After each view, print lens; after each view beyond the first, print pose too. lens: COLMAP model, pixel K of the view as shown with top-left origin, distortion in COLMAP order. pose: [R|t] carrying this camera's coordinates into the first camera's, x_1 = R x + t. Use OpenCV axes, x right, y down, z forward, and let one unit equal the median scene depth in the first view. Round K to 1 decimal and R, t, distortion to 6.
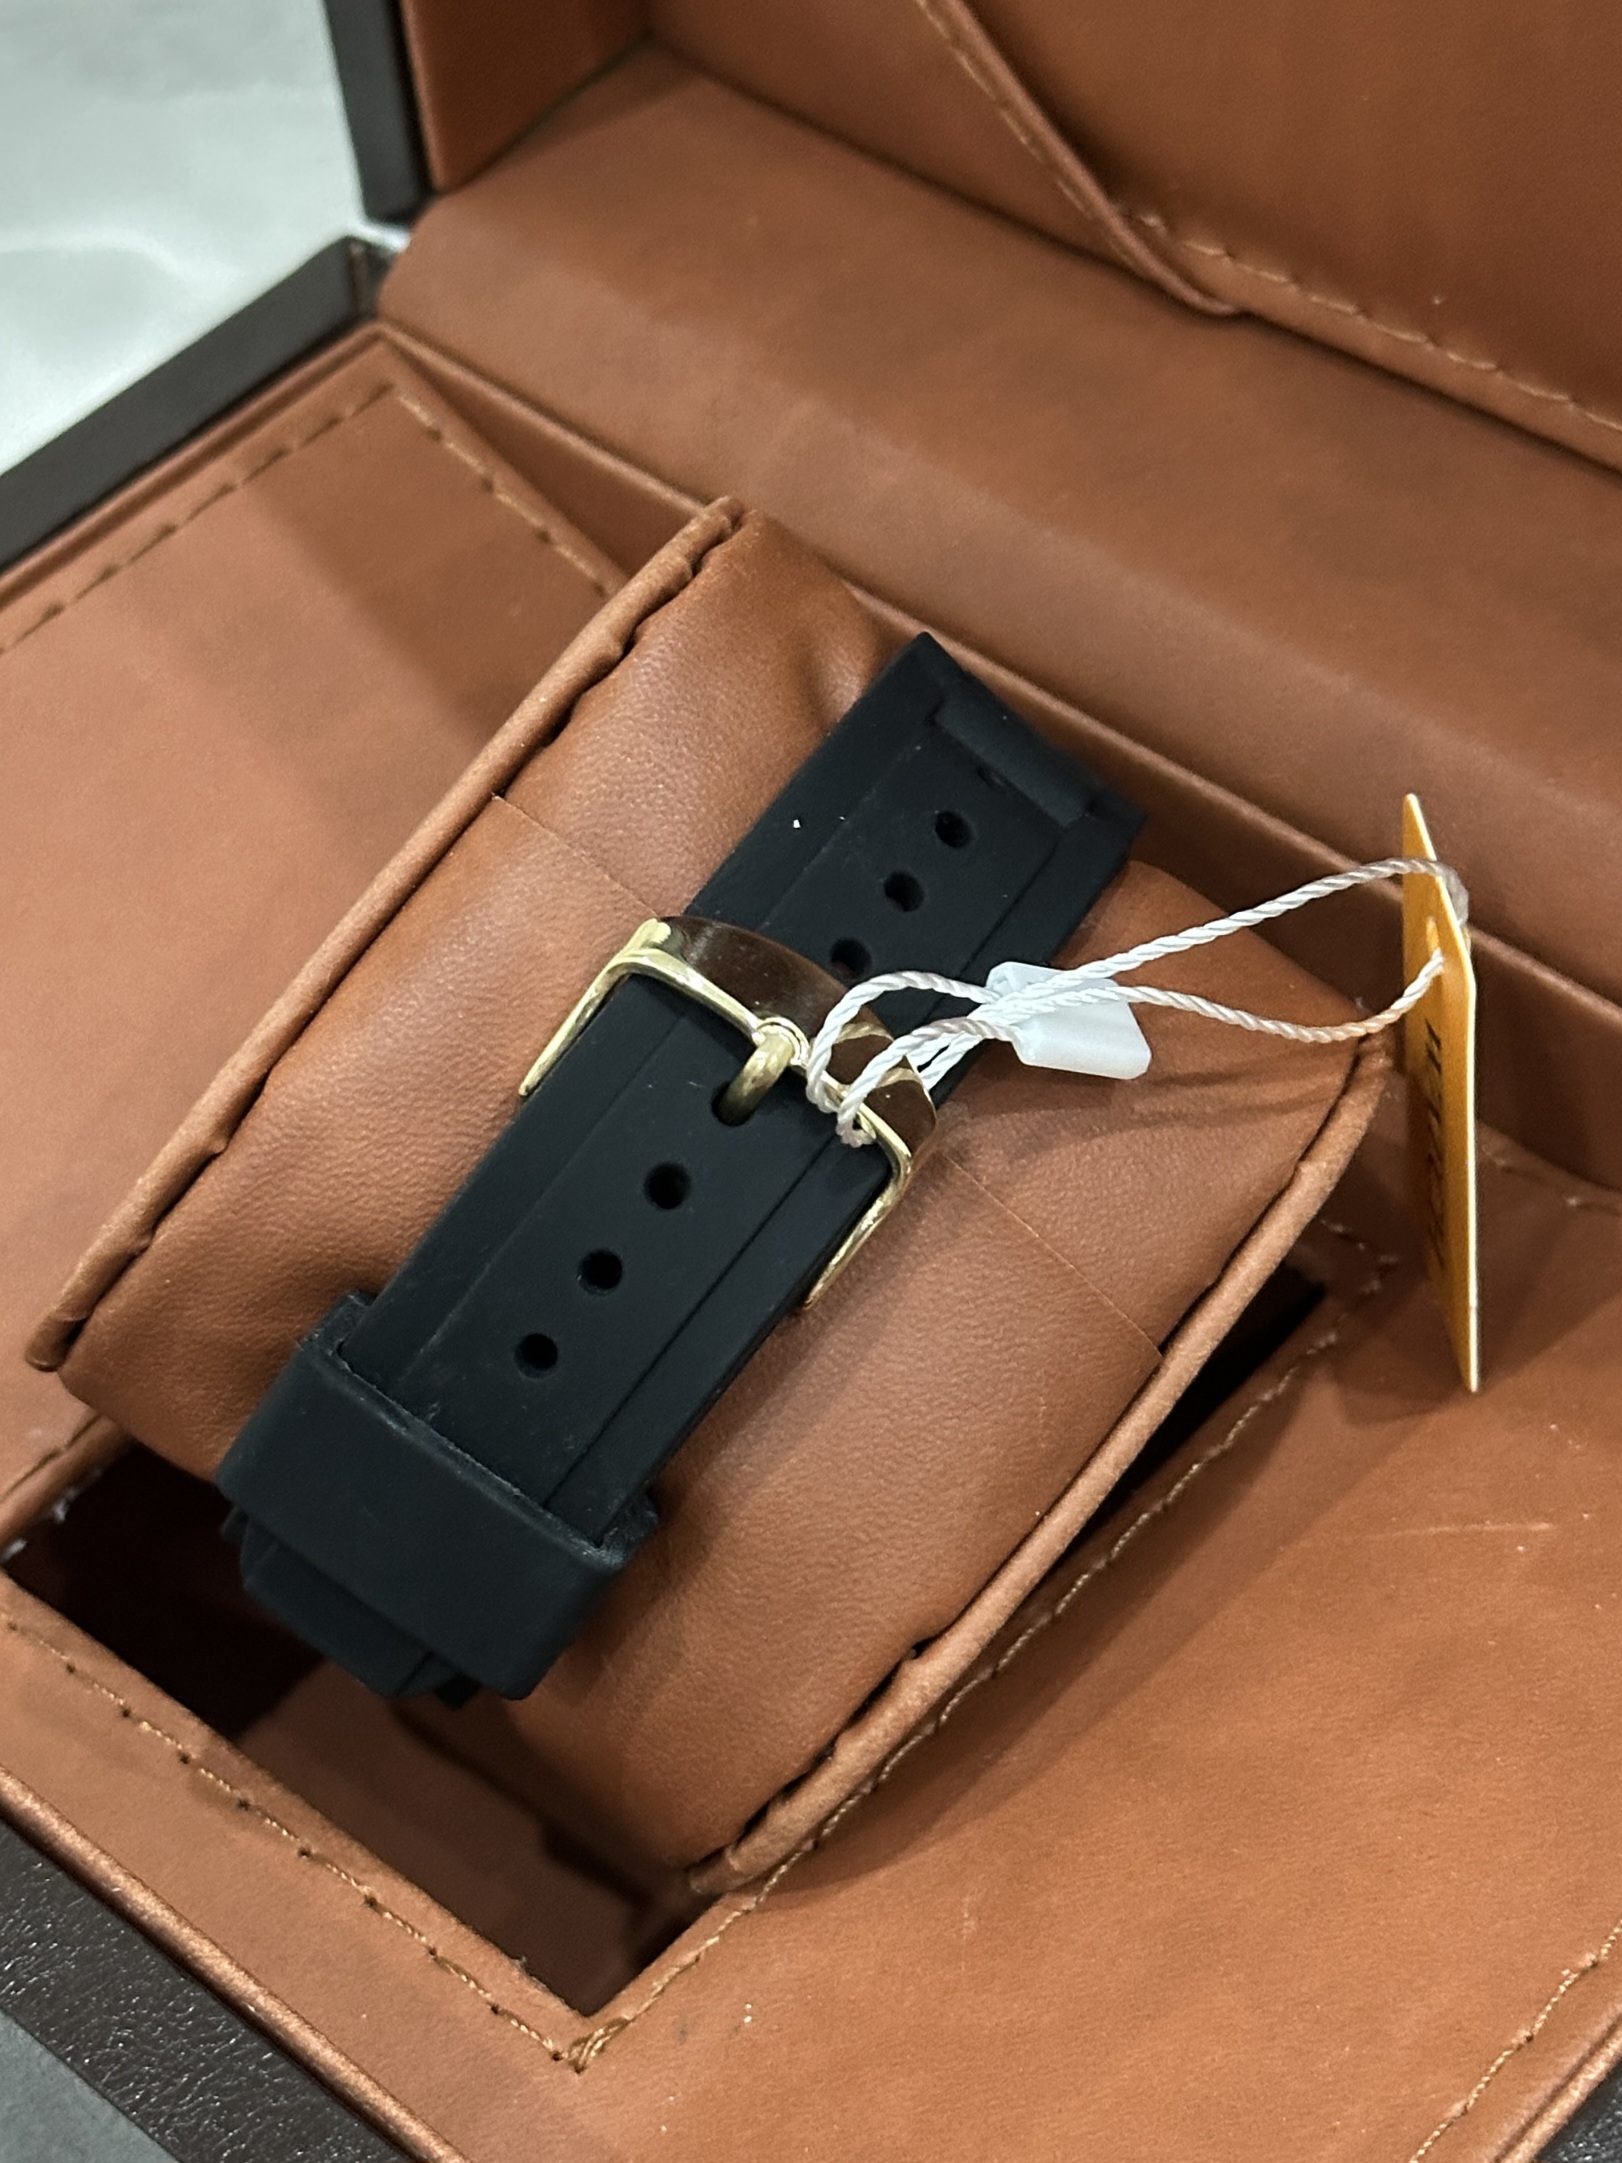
lens RADIAL K [[4708.1, 0, 691.9], [0, 4708.1, 1112.7], [0, 0, 1]] dist [0.136715, 0.015023]
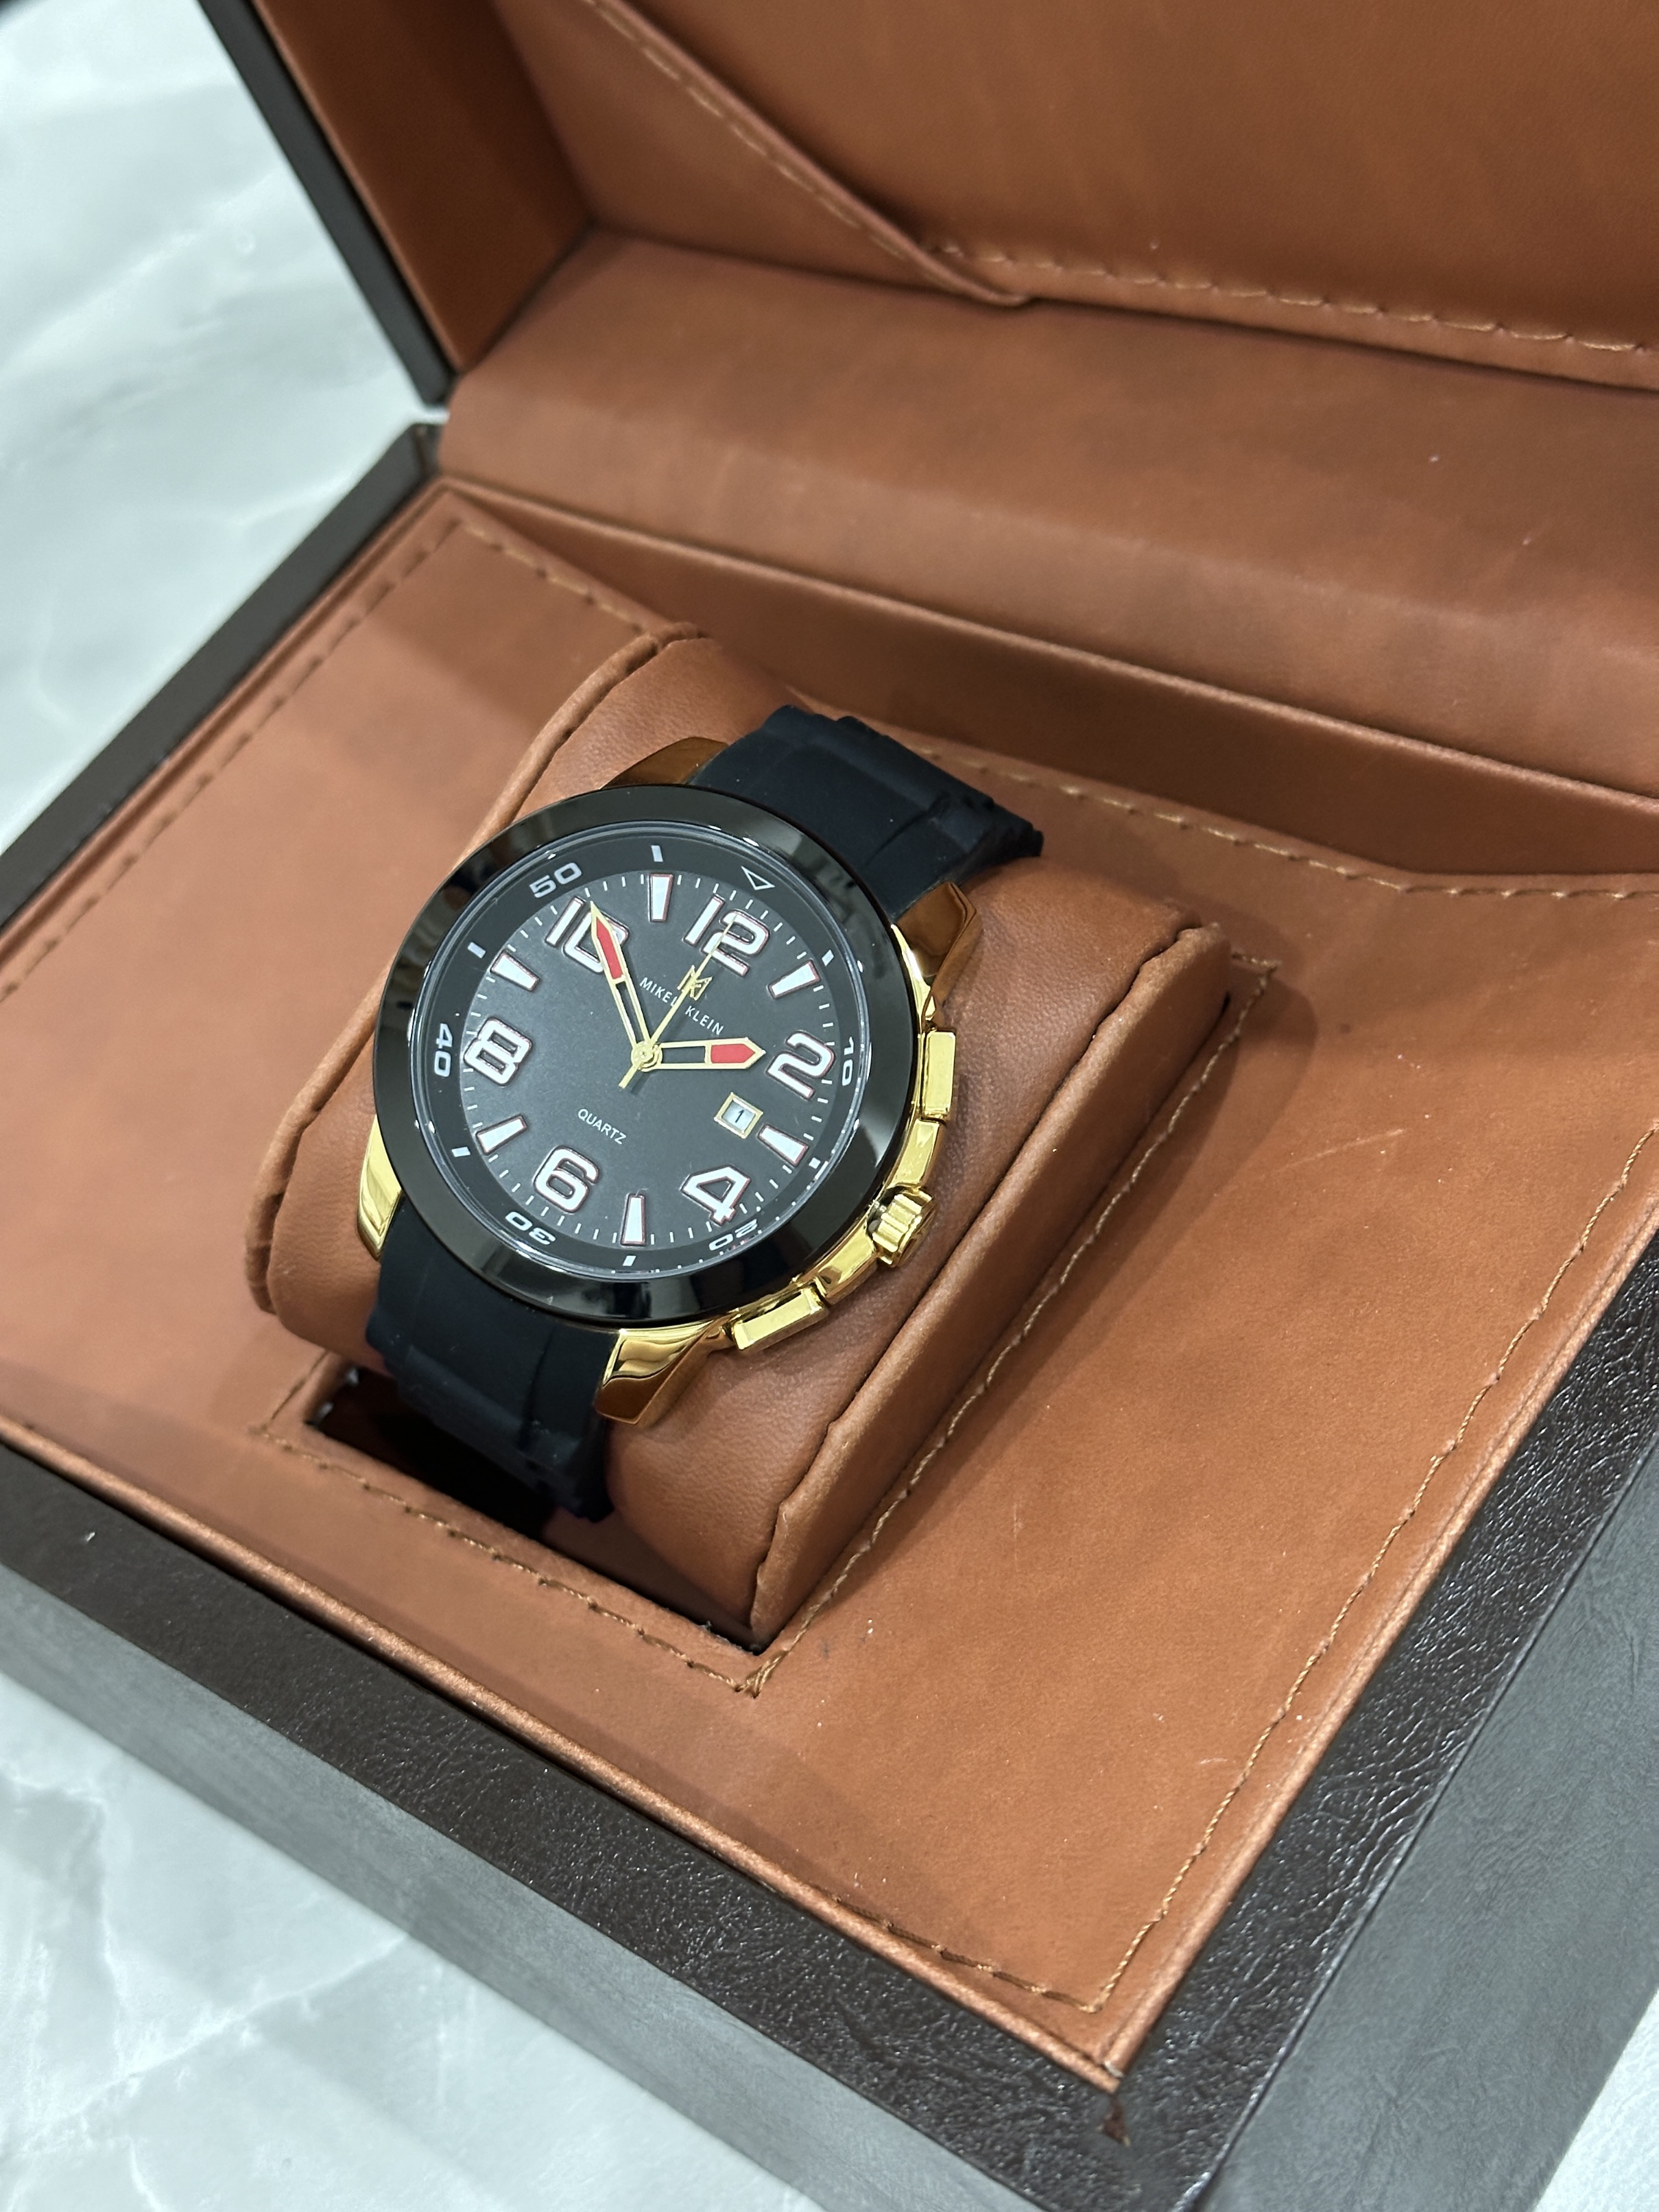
lens RADIAL K [[3241.8, 0, 829.5], [0, 3241.8, 1106.0], [0, 0, 1]] dist [0.193726, -0.390816]
pose [[0.965913, -0.232389, -0.114055, 0.132978], [0.233536, 0.972342, -0.003385, 0.047063], [0.111687, -0.023366, 0.993469, 0.092171]]
